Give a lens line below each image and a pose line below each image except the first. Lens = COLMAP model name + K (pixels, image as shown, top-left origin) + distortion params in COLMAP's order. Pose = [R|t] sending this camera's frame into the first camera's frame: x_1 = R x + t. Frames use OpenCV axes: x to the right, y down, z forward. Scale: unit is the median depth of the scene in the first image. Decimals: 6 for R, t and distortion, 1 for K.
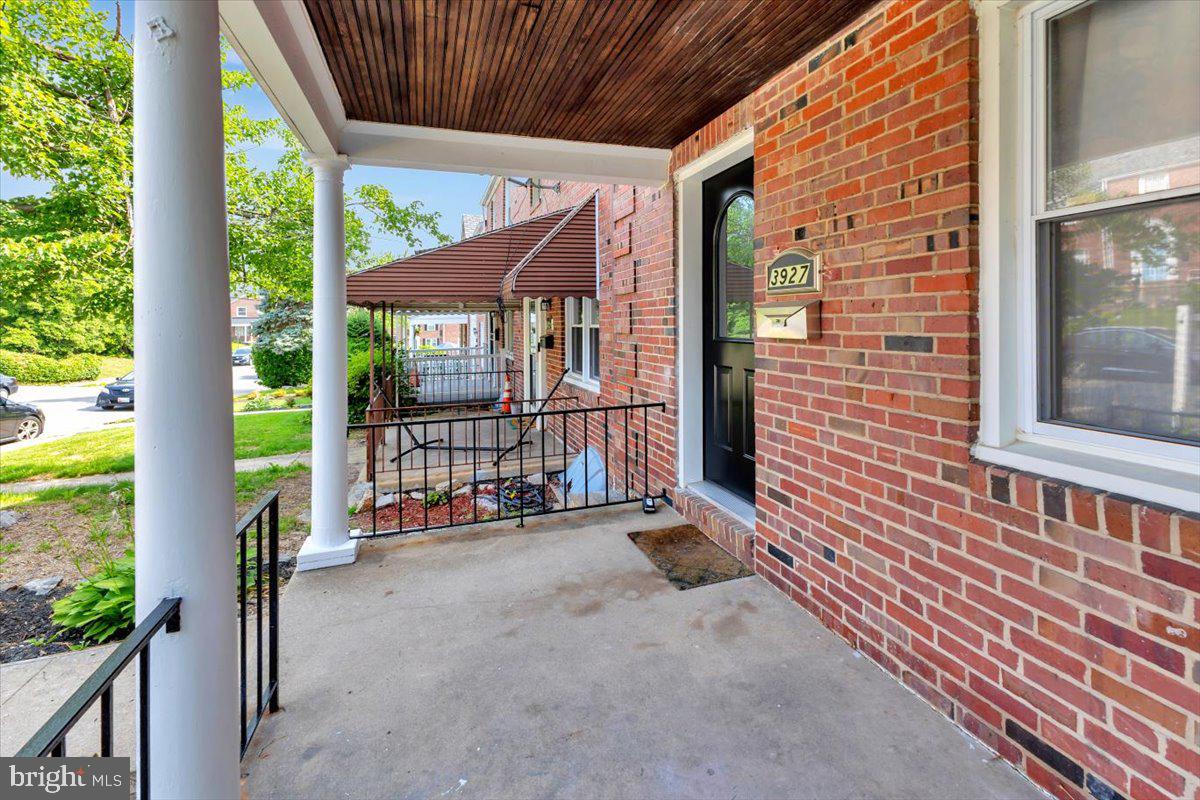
lens RADIAL K [[545.1, 0, 601.8], [0, 545.1, 328.3], [0, 0, 1]] dist [0.001329, 0.000039]
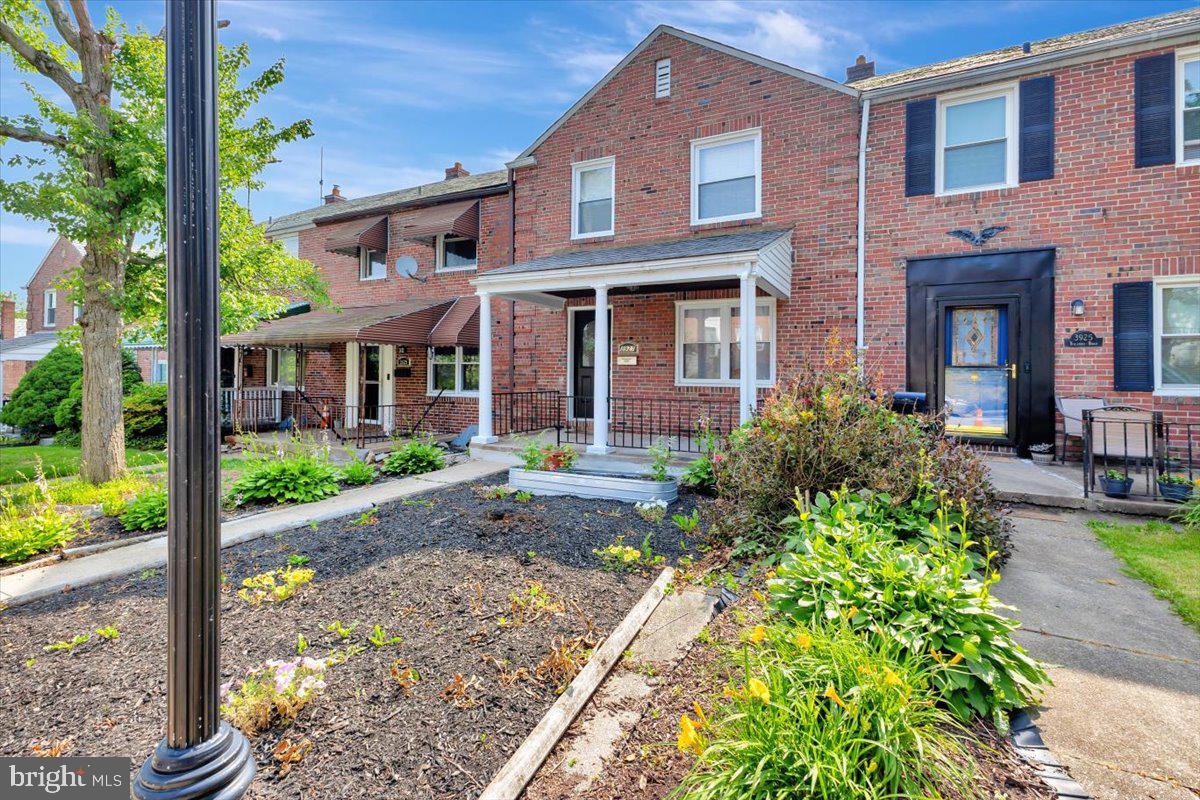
lens RADIAL K [[546.3, 0, 593.4], [0, 546.3, 376.3], [0, 0, 1]] dist [0.014477, -0.004981]
pose [[0.707511, 0.003549, 0.706693, -3.029331], [-0.004285, 0.999991, -0.000732, 0.121433], [-0.706689, -0.002510, 0.707520, -1.853922]]
